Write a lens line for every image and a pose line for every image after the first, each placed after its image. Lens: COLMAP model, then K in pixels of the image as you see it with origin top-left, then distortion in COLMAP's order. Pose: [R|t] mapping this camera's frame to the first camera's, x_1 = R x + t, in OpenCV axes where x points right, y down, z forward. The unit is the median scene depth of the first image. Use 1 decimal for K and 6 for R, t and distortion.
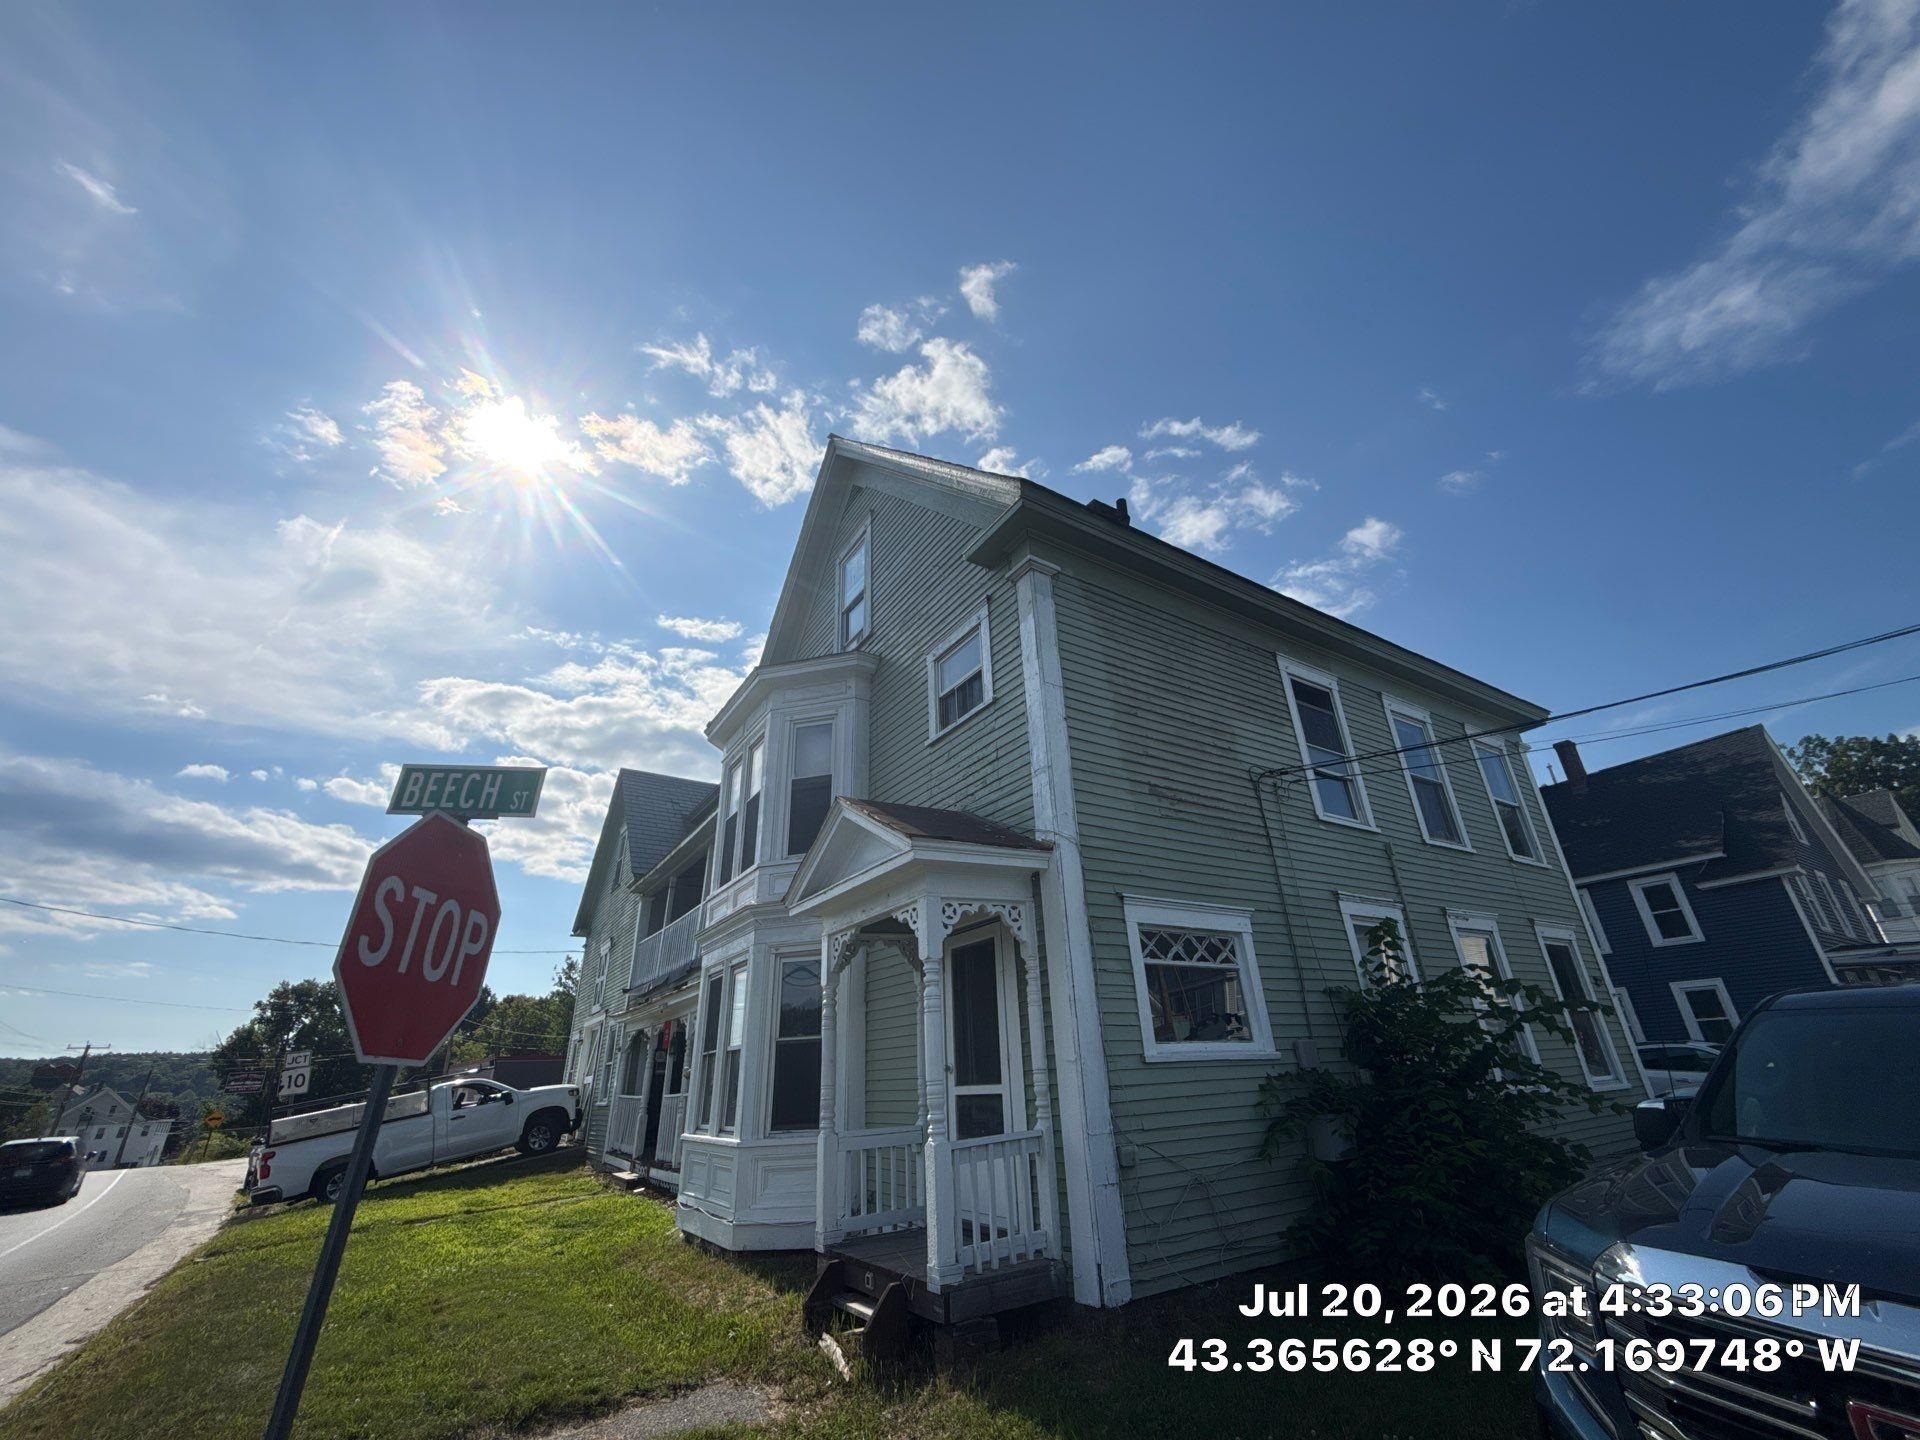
lens RADIAL K [[772.4, 0, 969.7], [0, 772.4, 713.7], [0, 0, 1]] dist [0.000368, -0.000061]
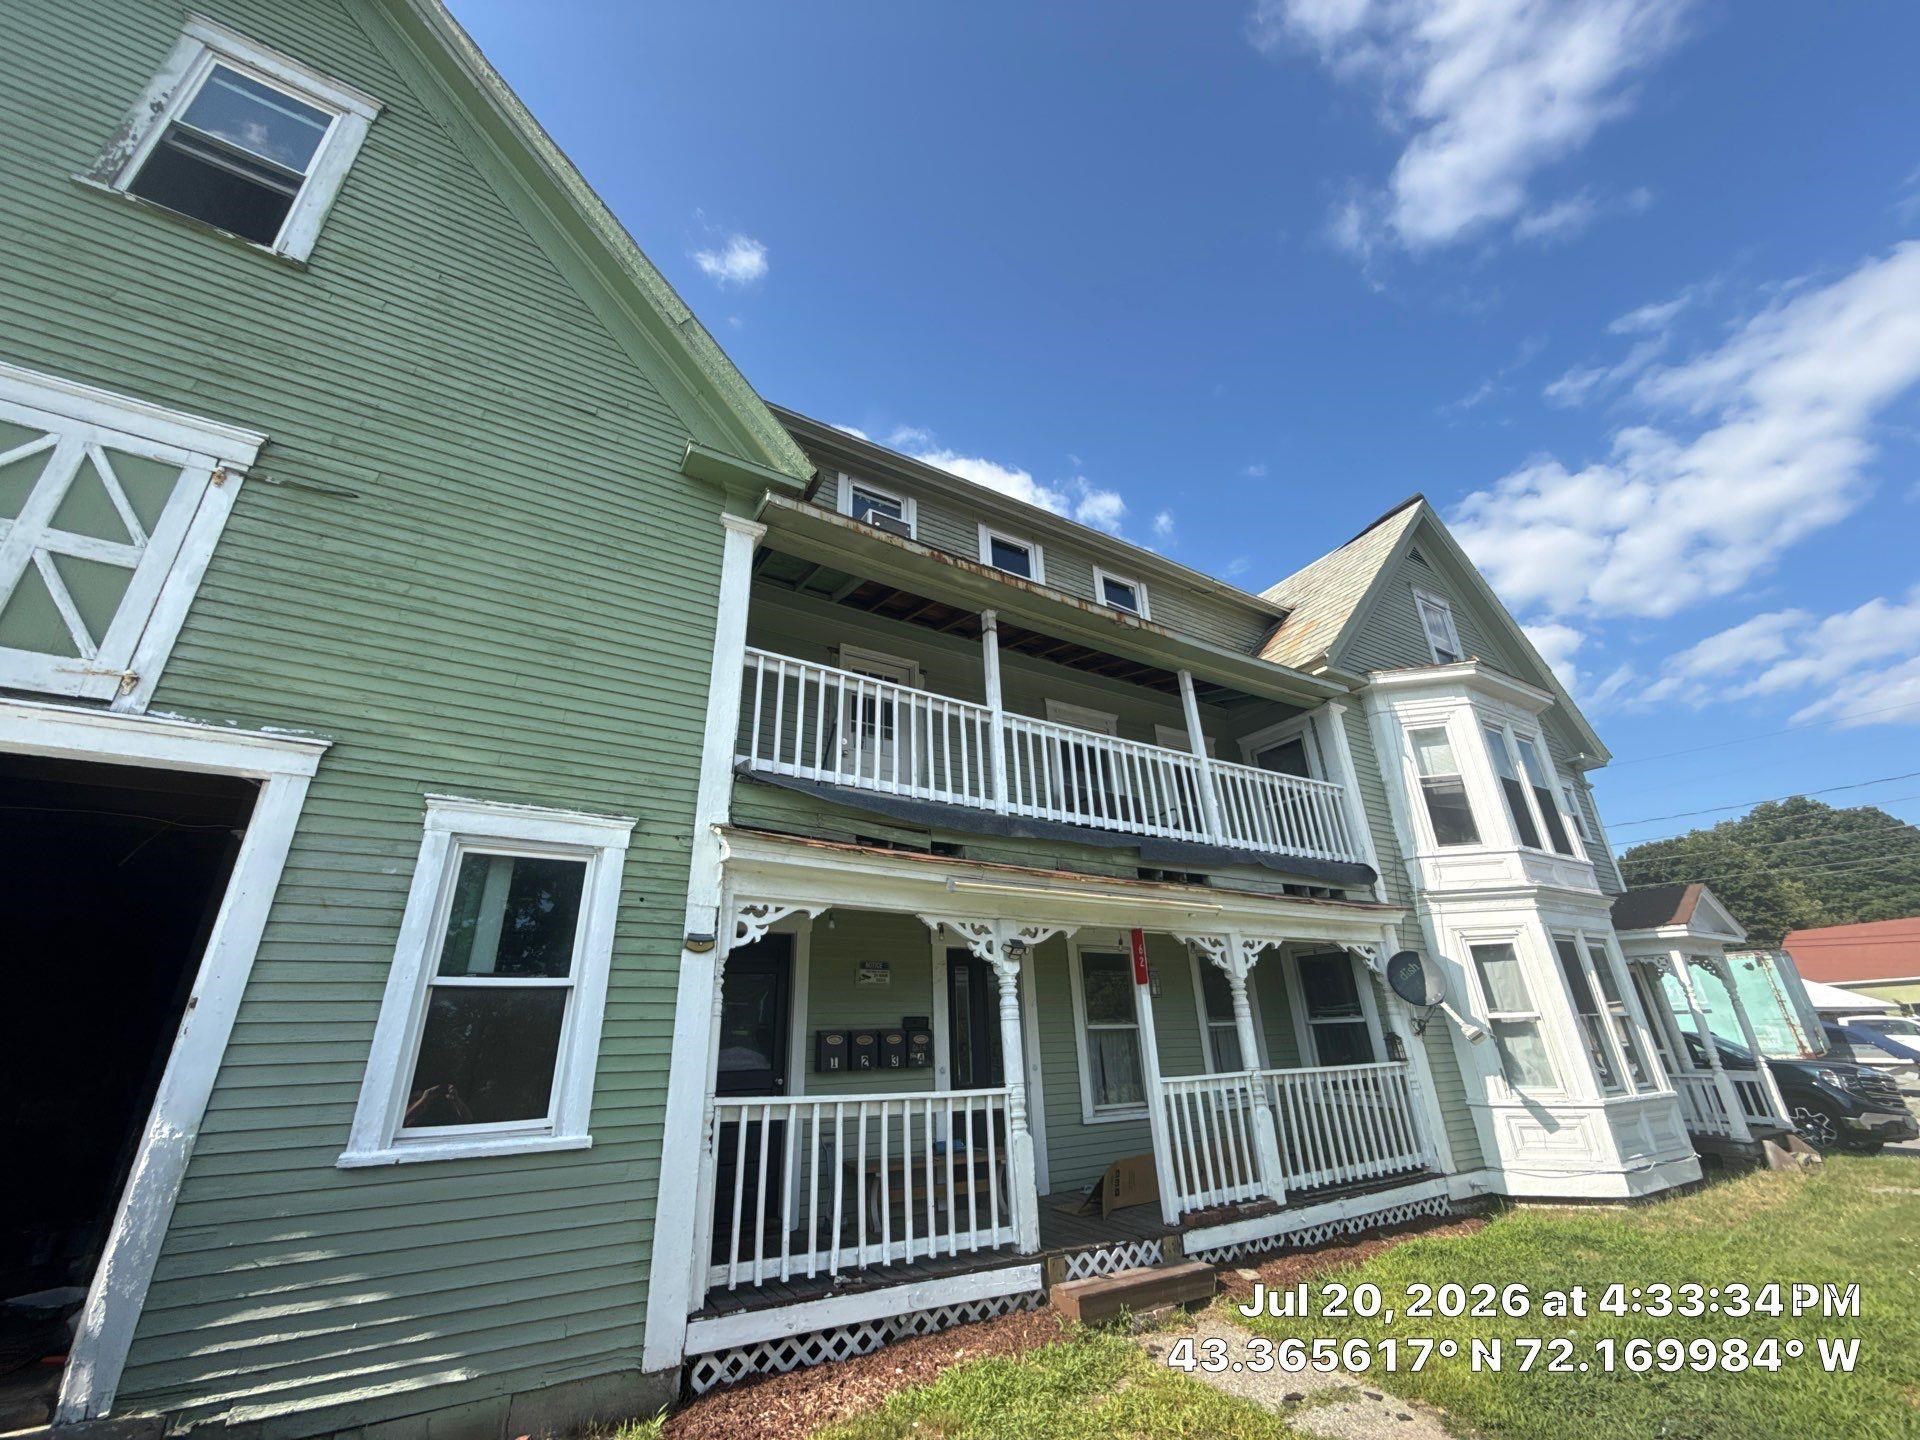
lens RADIAL K [[772.4, 0, 969.7], [0, 772.4, 713.7], [0, 0, 1]] dist [0.000368, -0.000061]
pose [[0.027972, 0.446799, 0.894197, -0.705172], [-0.395505, 0.826496, -0.400599, 0.413010], [-0.918038, -0.342454, 0.199830, 0.825062]]
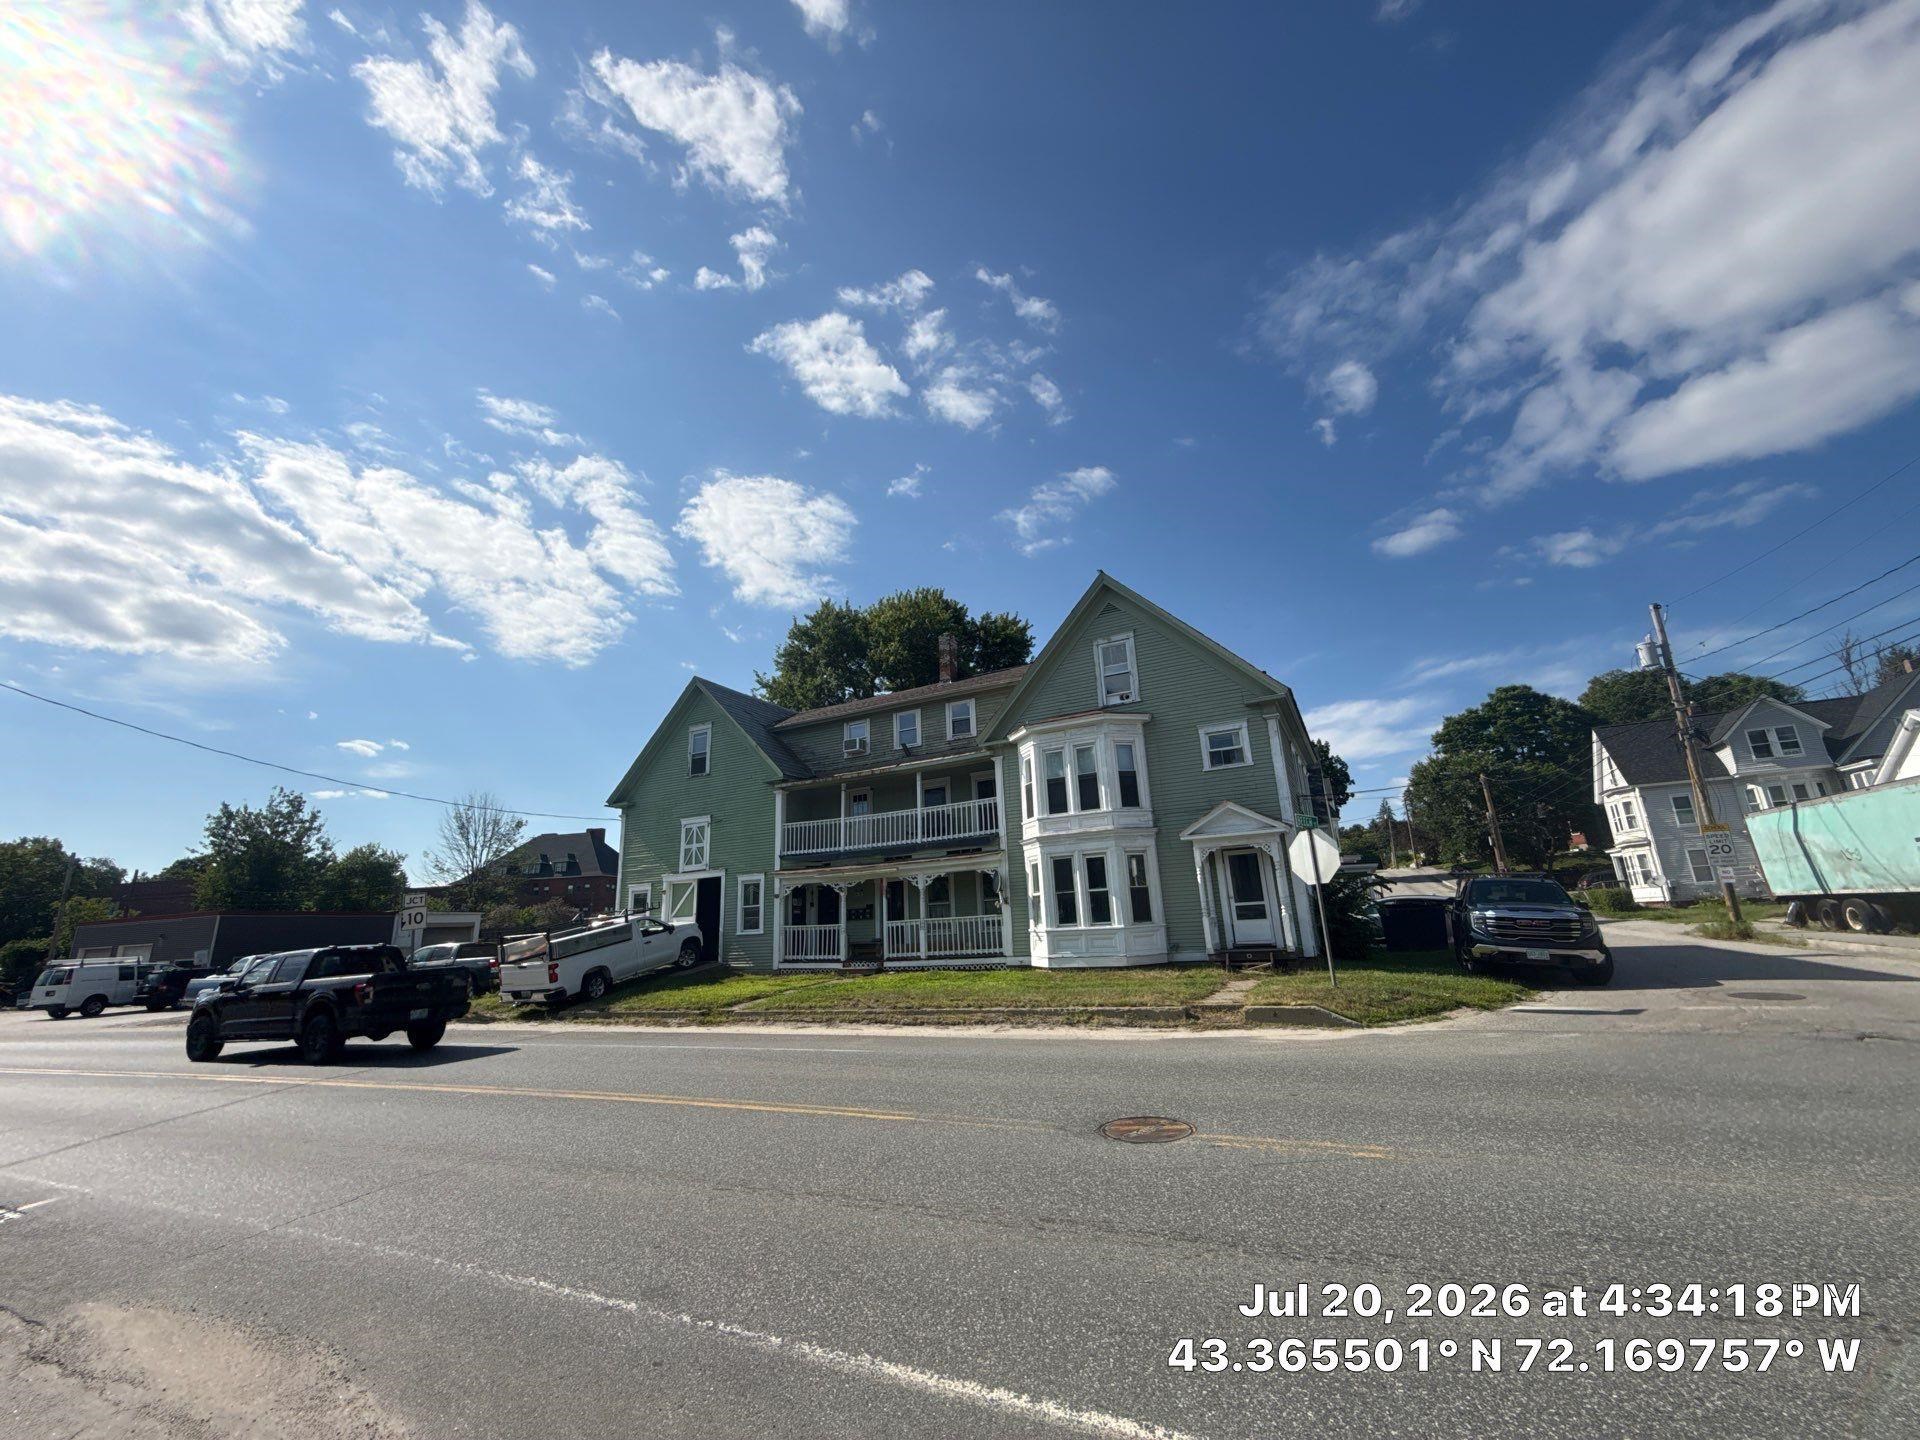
lens RADIAL K [[772.4, 0, 969.7], [0, 772.4, 713.7], [0, 0, 1]] dist [0.000368, -0.000061]
pose [[0.869333, 0.135387, 0.475322, -0.812076], [-0.202908, 0.974726, 0.093471, -0.091771], [-0.450654, -0.177704, 0.874833, -0.322032]]
